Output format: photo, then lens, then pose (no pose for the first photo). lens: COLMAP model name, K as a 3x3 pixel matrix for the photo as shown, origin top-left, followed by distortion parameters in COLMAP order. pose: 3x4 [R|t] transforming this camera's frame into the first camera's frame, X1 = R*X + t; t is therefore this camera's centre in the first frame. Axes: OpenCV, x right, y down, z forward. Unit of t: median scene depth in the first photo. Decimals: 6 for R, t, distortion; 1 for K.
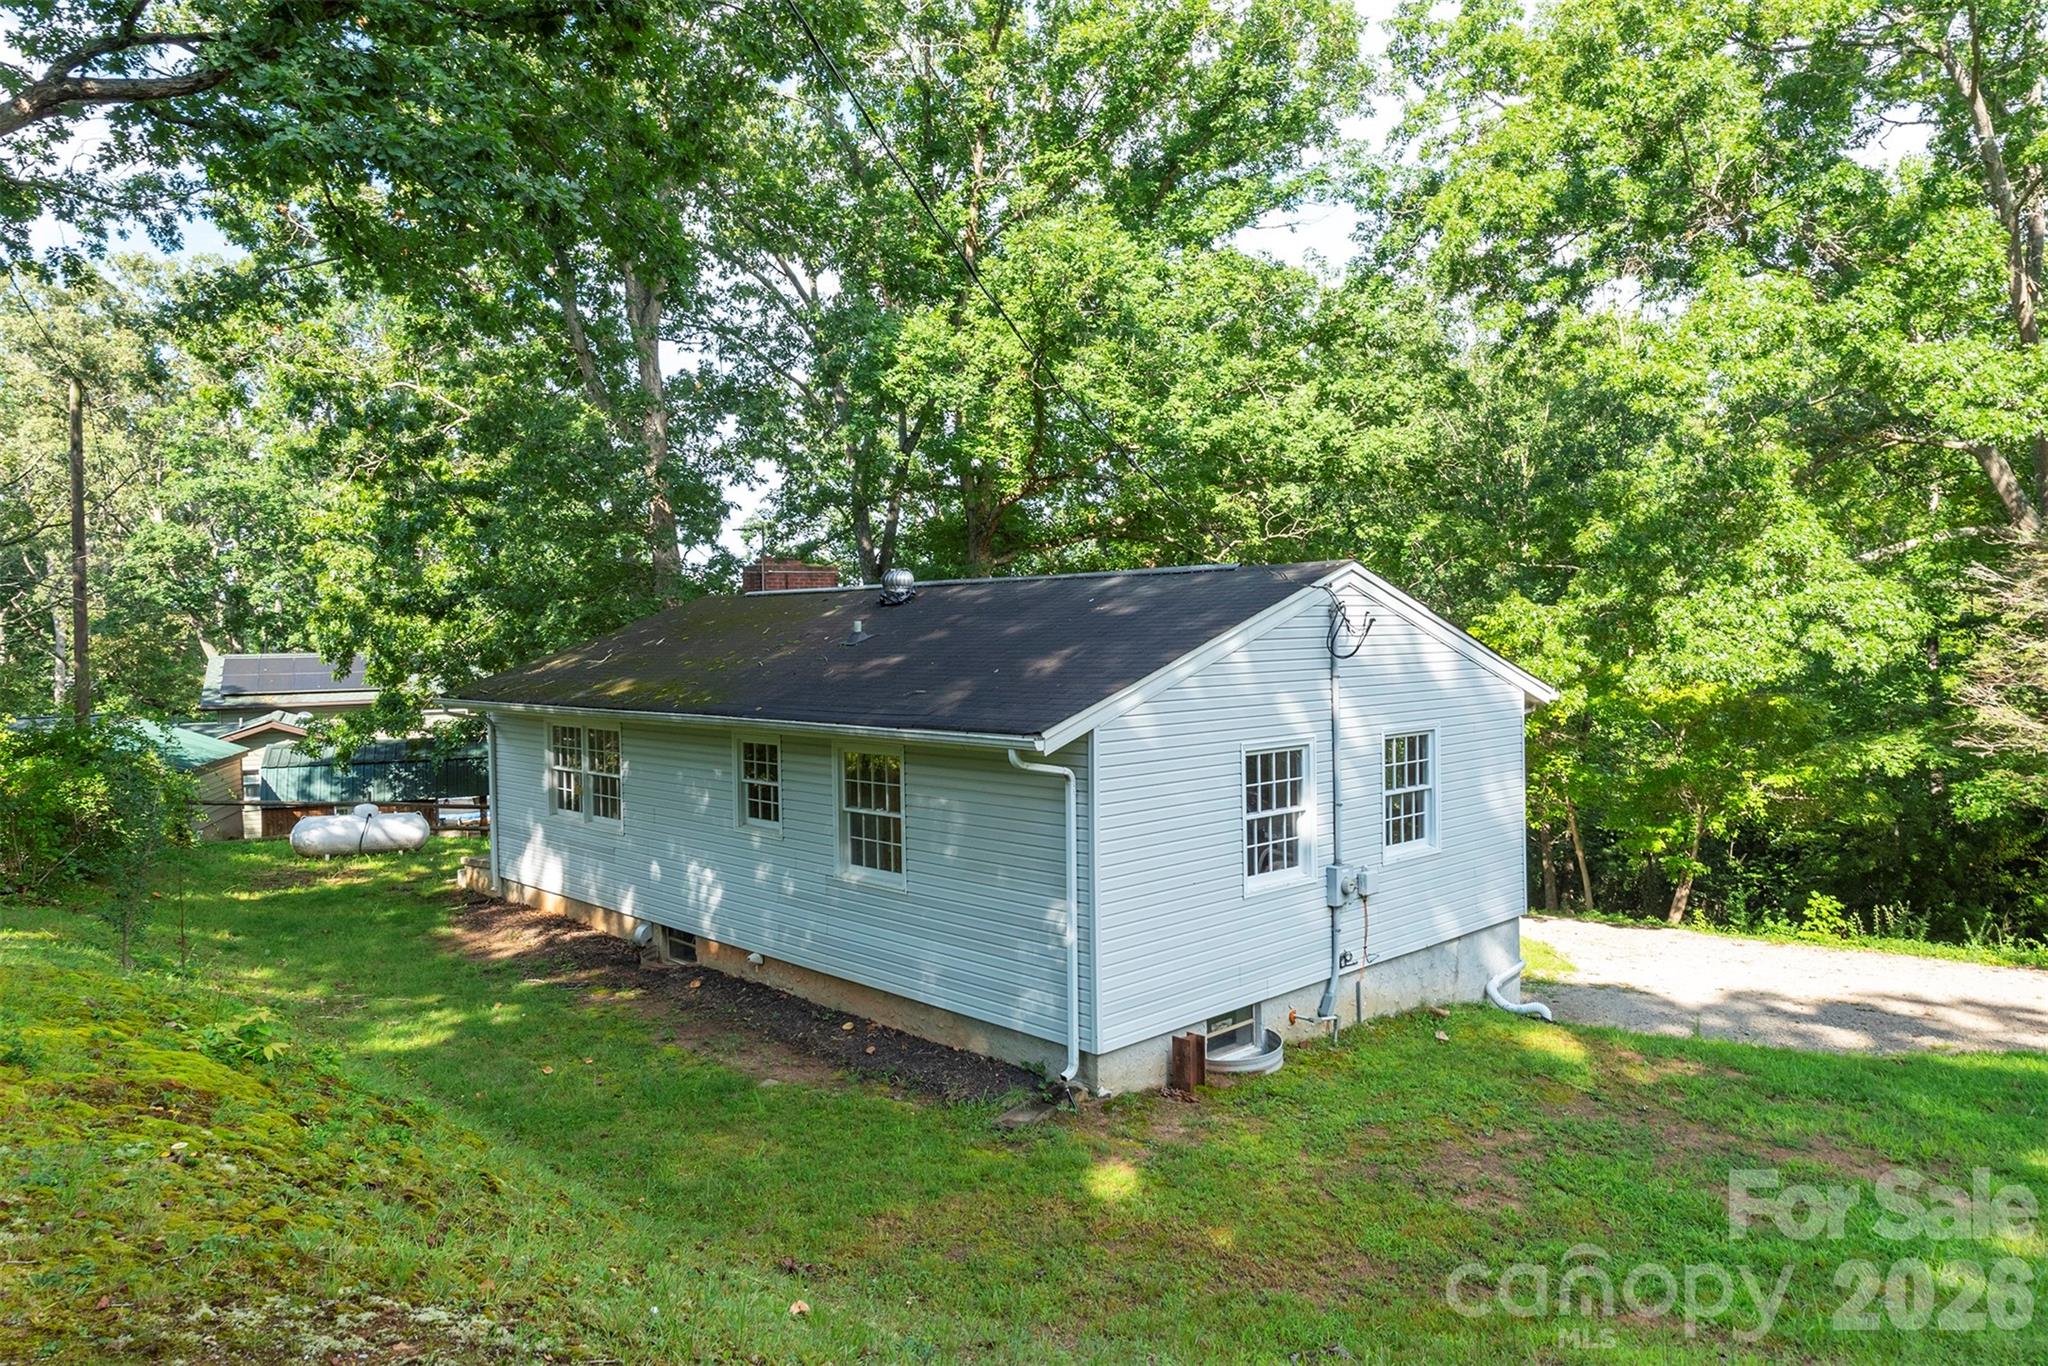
lens RADIAL K [[1361.1, 0, 1027.4], [0, 1361.1, 684.8], [0, 0, 1]] dist [0.022054, -0.001078]
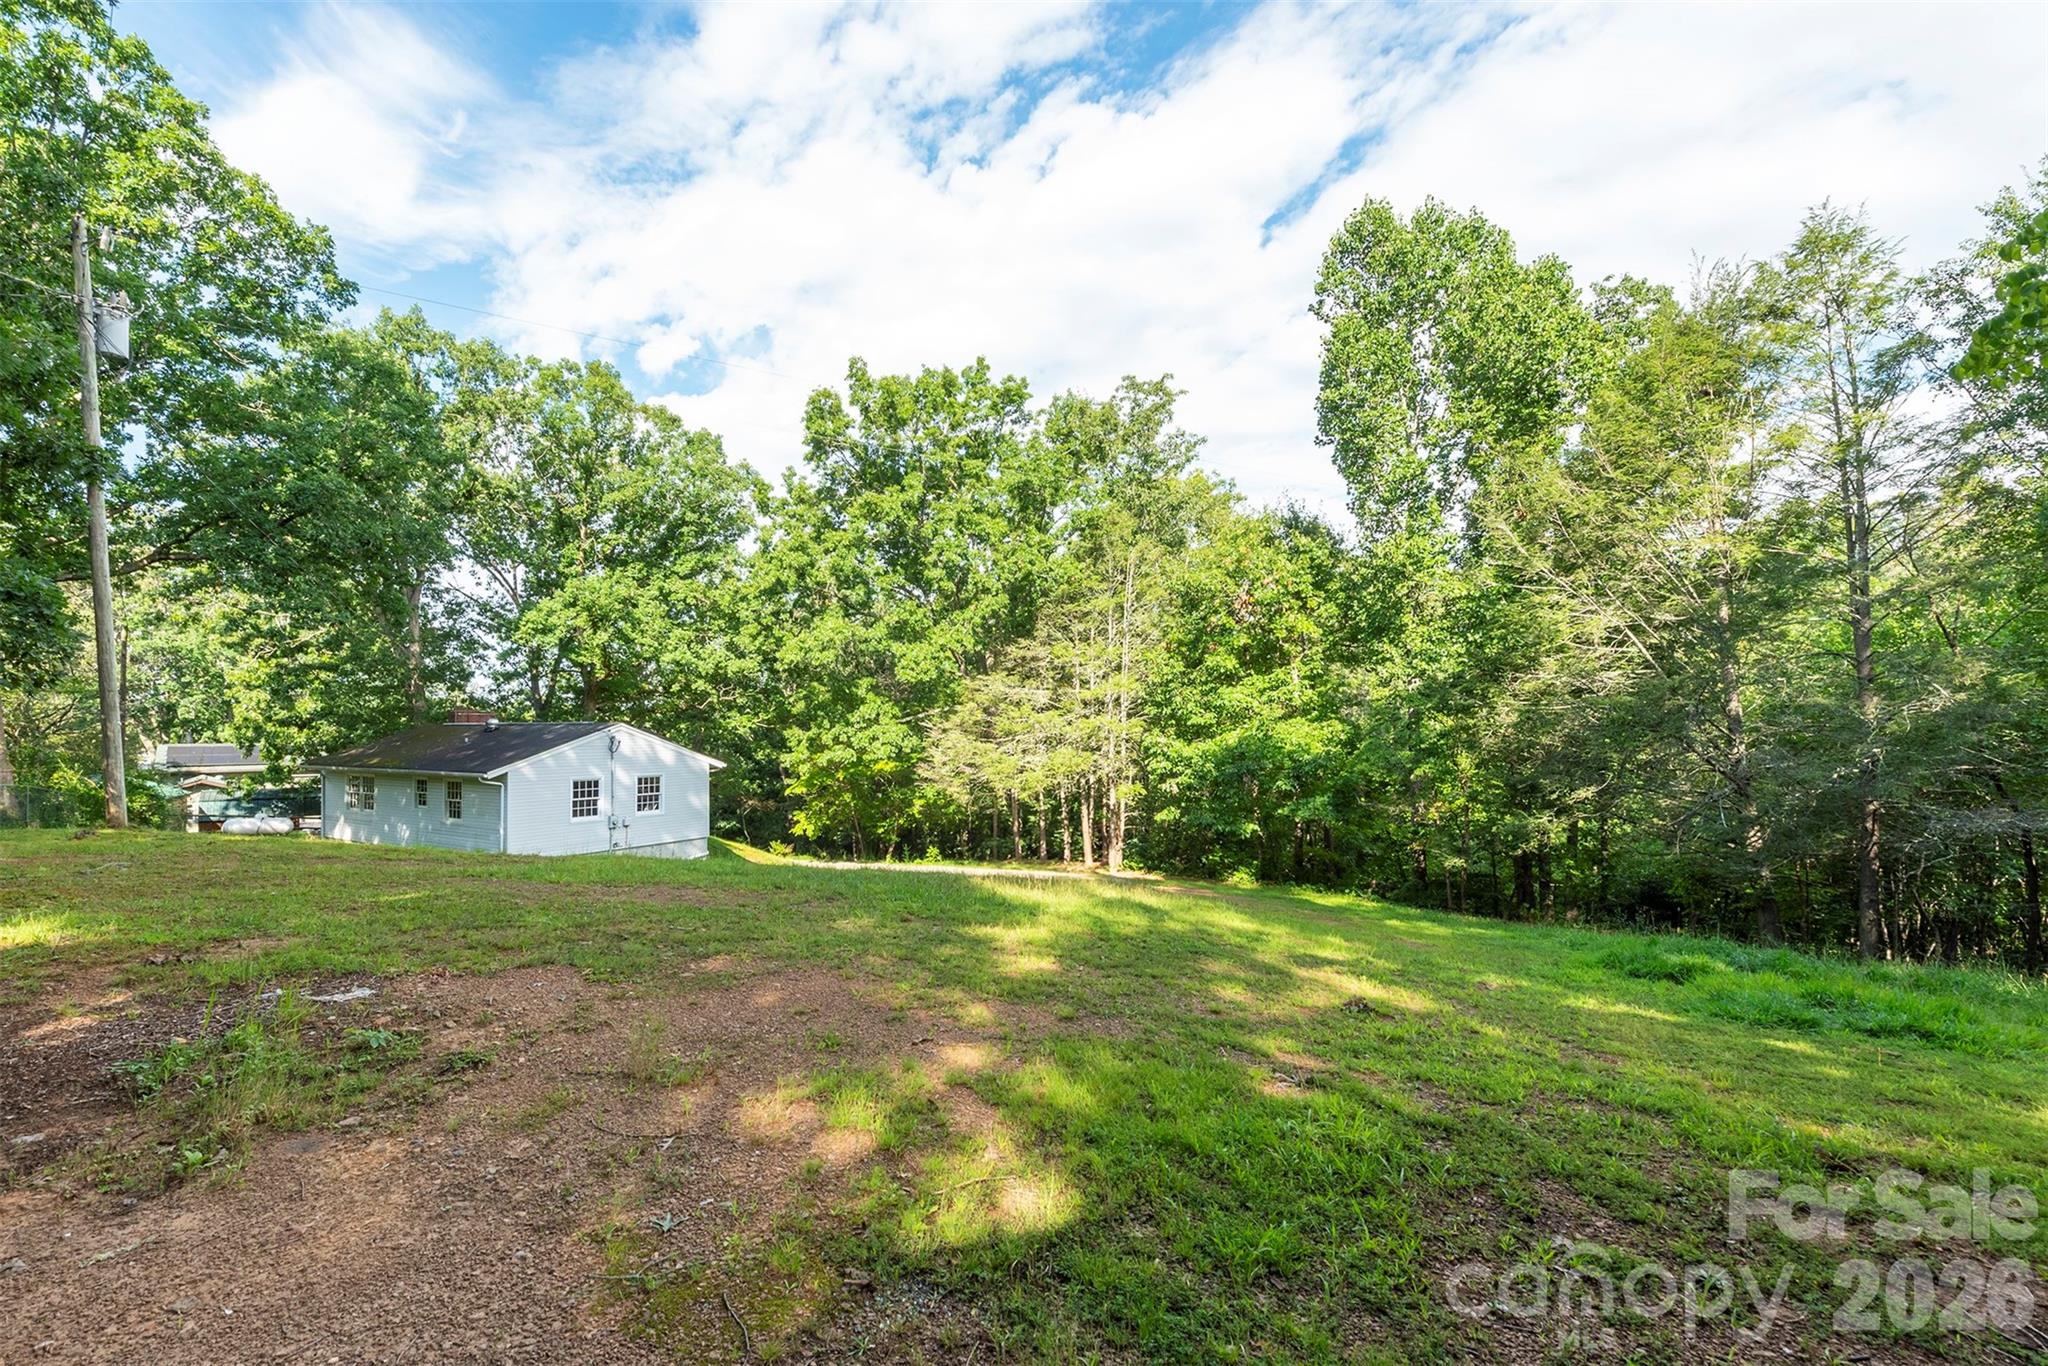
lens RADIAL K [[839.3, 0, 946.9], [0, 839.3, 729.5], [0, 0, 1]] dist [0.001127, 0.000109]
pose [[0.970774, 0.014477, 0.239557, 0.211353], [-0.003914, 0.999001, -0.044511, 0.005086], [-0.239962, 0.042273, 0.969862, -0.468221]]
